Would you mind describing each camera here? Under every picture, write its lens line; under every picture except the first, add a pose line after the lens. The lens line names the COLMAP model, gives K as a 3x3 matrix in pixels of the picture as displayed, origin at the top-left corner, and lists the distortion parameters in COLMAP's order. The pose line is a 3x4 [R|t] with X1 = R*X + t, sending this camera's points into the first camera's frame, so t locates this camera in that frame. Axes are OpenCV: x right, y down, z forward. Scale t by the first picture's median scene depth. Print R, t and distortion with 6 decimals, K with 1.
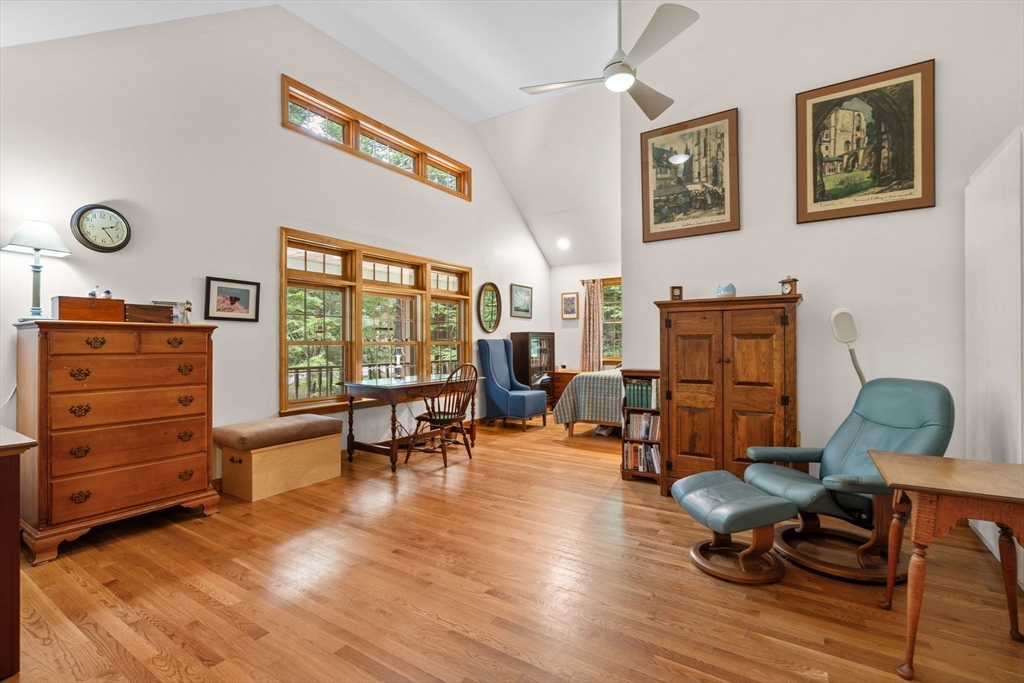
lens RADIAL K [[468.3, 0, 508.0], [0, 468.3, 345.5], [0, 0, 1]] dist [-0.001747, 0.000077]
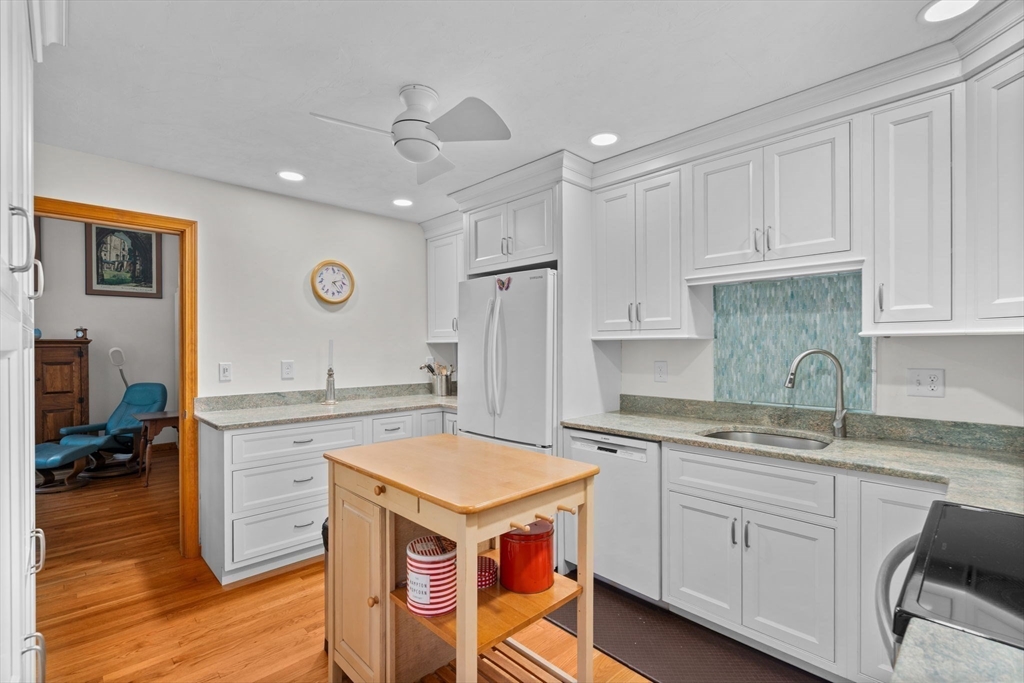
lens RADIAL K [[468.3, 0, 508.0], [0, 468.3, 345.5], [0, 0, 1]] dist [-0.001747, 0.000077]
pose [[0.227674, 0.005649, 0.973721, -0.712086], [0.013910, 0.999862, -0.009053, -0.046426], [-0.973638, 0.015606, 0.227564, -0.905776]]
